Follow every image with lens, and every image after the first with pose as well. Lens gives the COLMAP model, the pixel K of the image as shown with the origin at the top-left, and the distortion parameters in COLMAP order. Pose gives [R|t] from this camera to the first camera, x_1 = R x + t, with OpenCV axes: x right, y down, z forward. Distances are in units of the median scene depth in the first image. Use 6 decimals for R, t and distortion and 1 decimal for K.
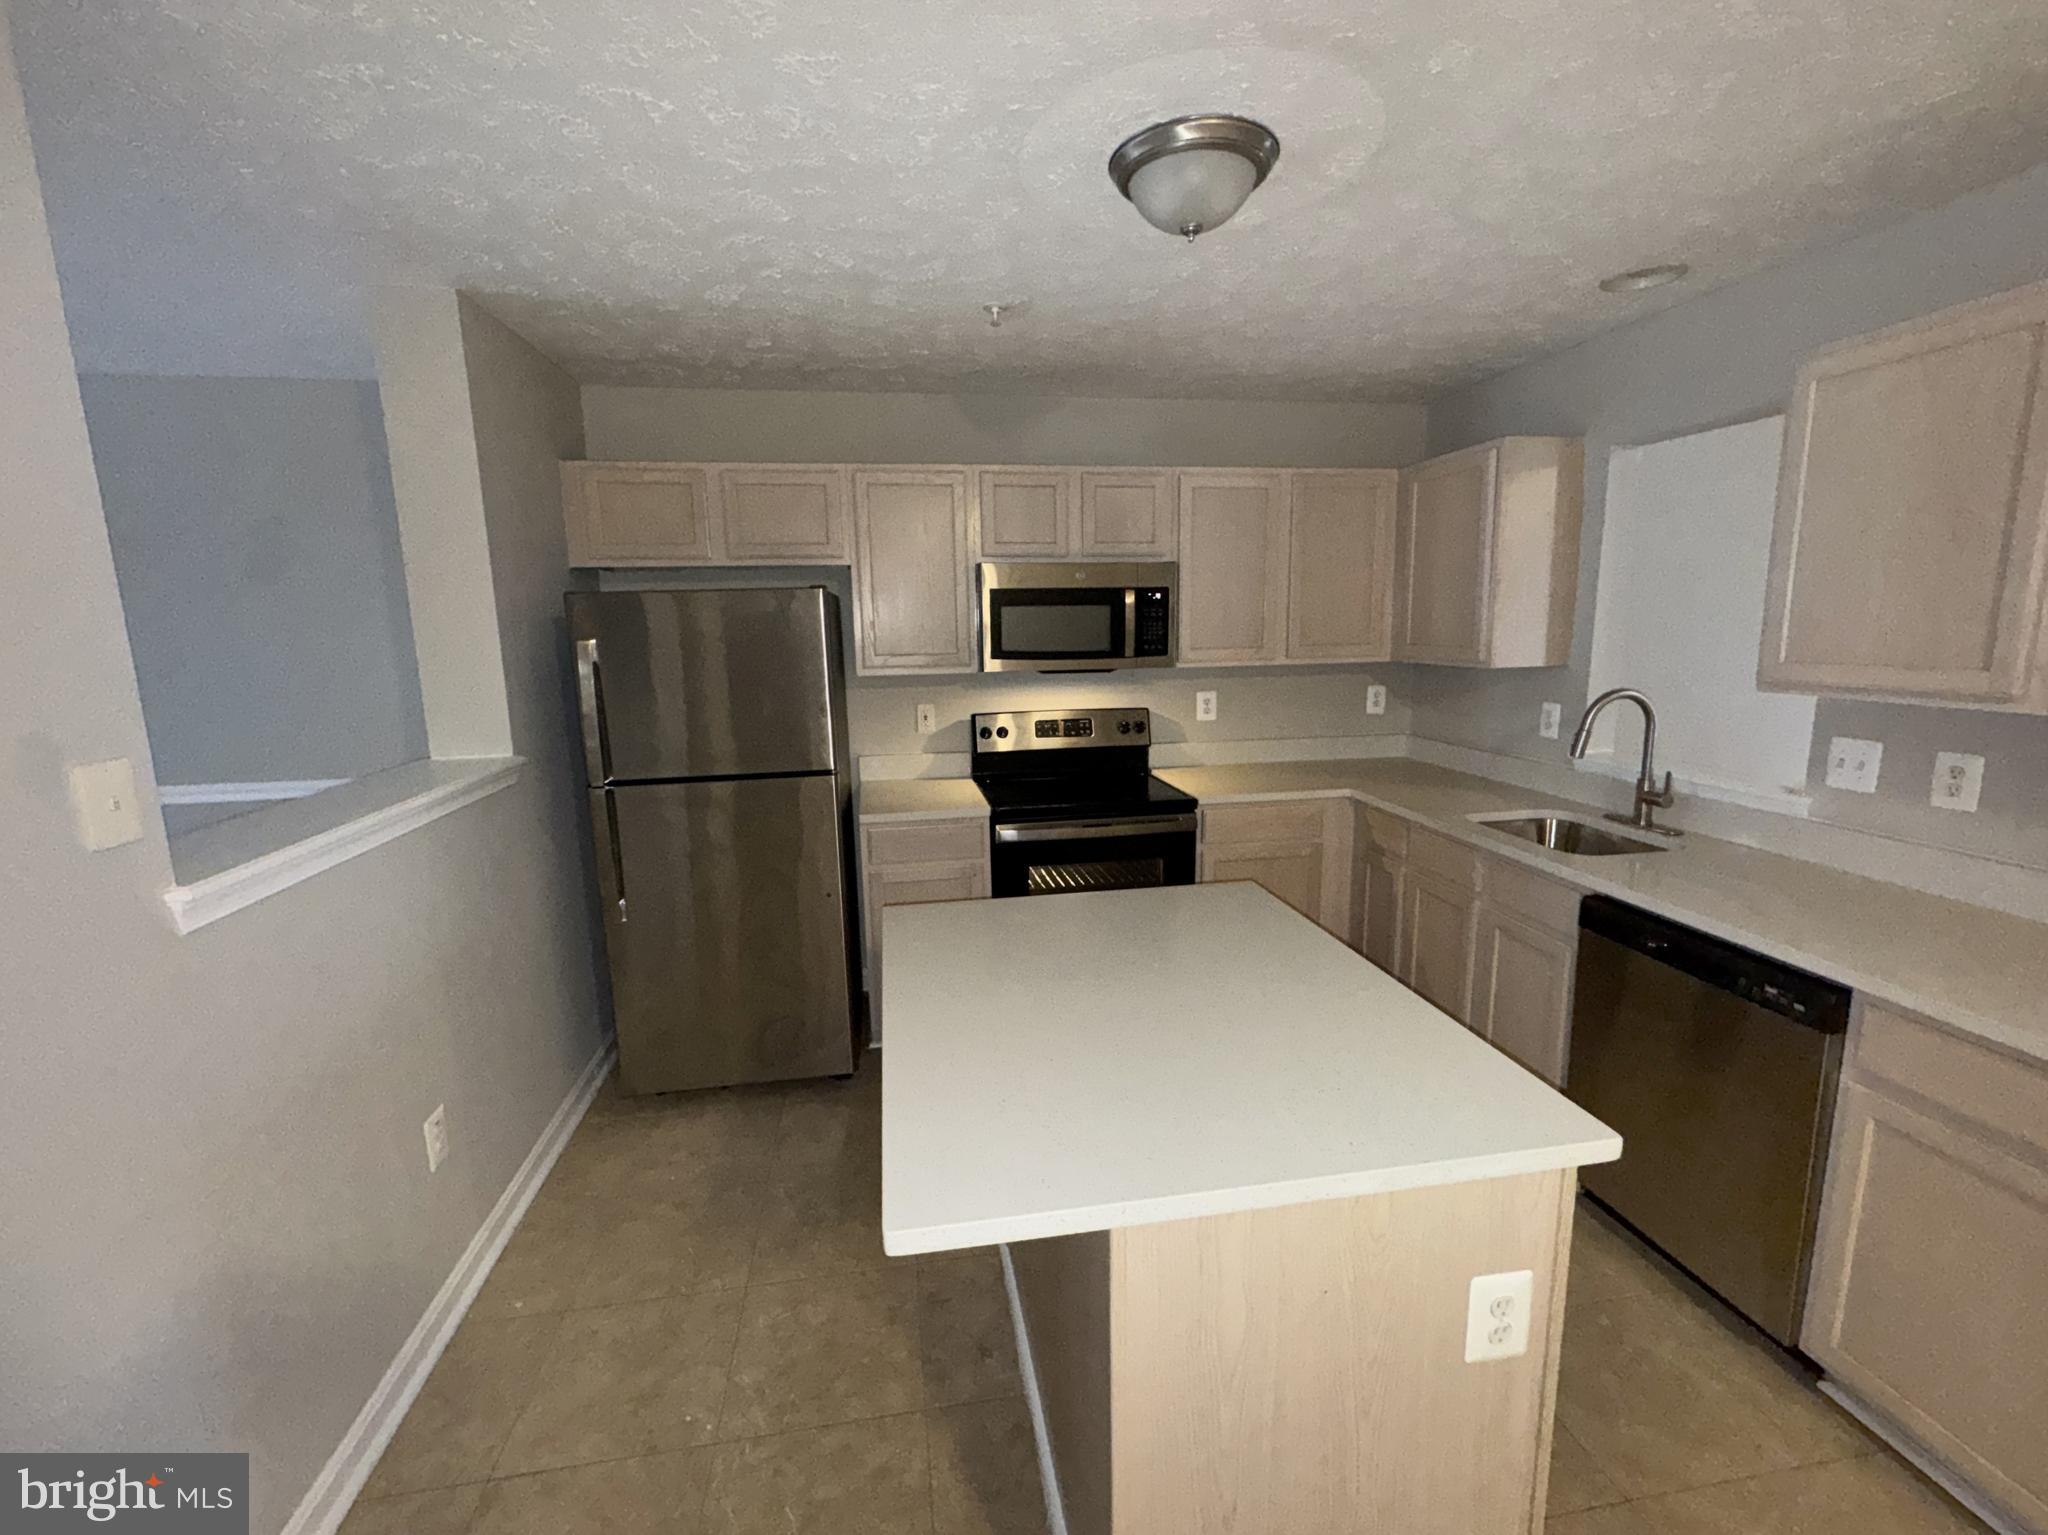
lens RADIAL K [[861.5, 0, 1022.6], [0, 861.5, 769.3], [0, 0, 1]] dist [-0.014001, -0.000212]
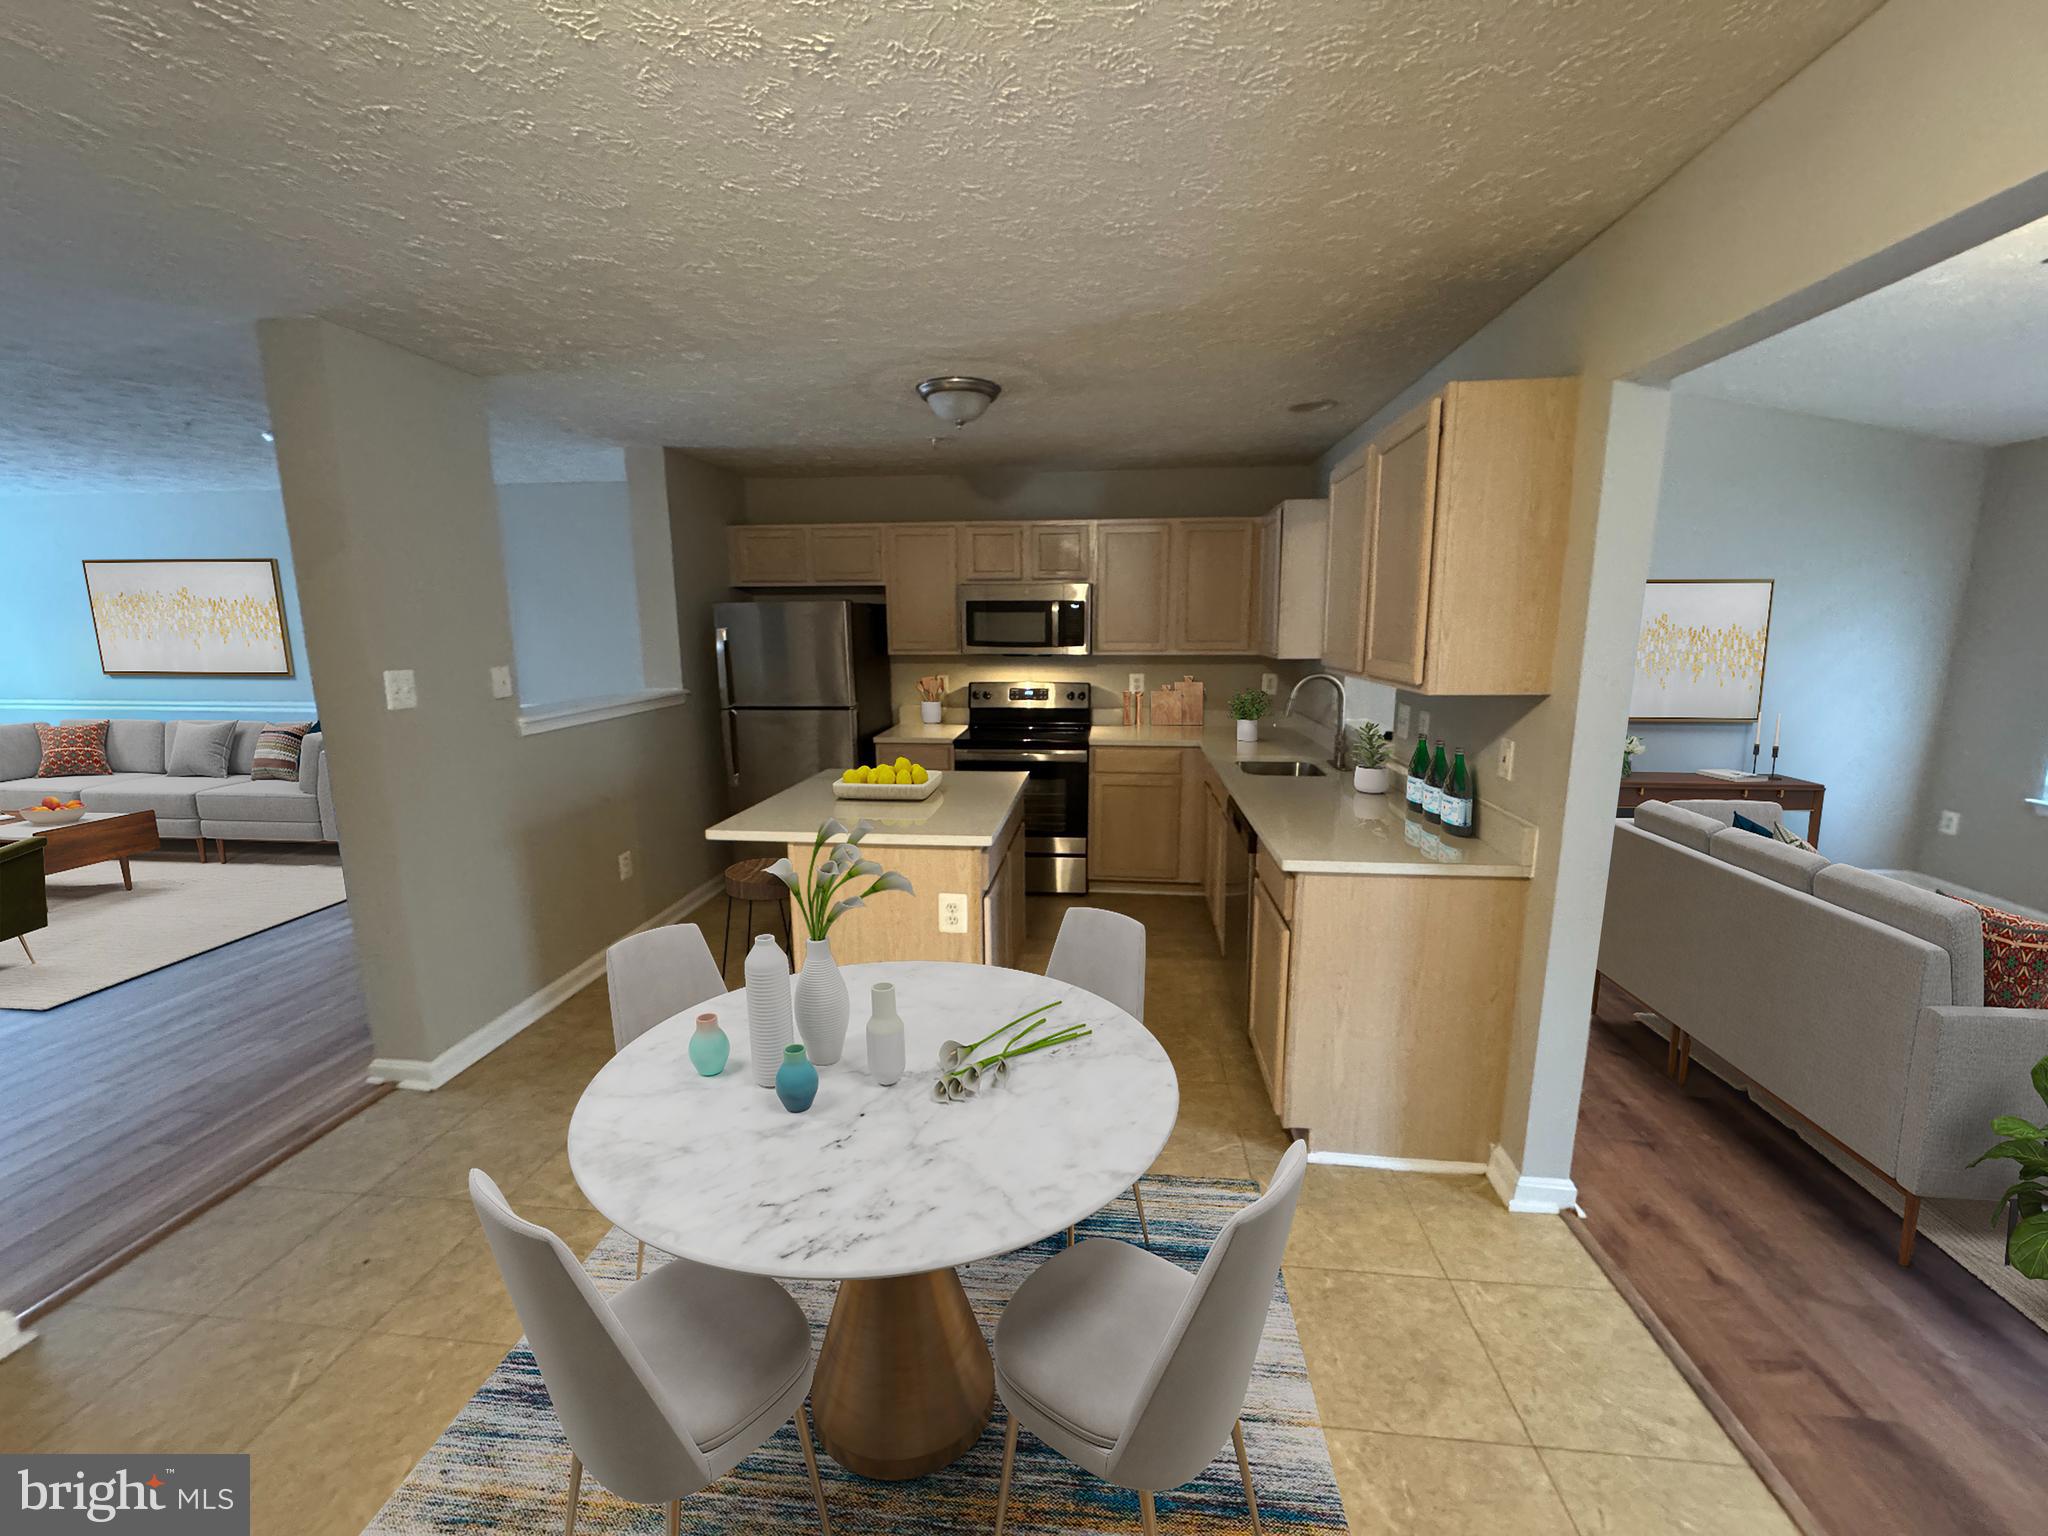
lens RADIAL K [[828.2, 0, 1041.2], [0, 828.2, 775.8], [0, 0, 1]] dist [-0.001021, -0.000247]
pose [[0.963743, 0.059407, -0.260134, 0.502924], [-0.056101, 0.998222, 0.020123, 0.071270], [0.260867, -0.004800, 0.965363, -0.431373]]
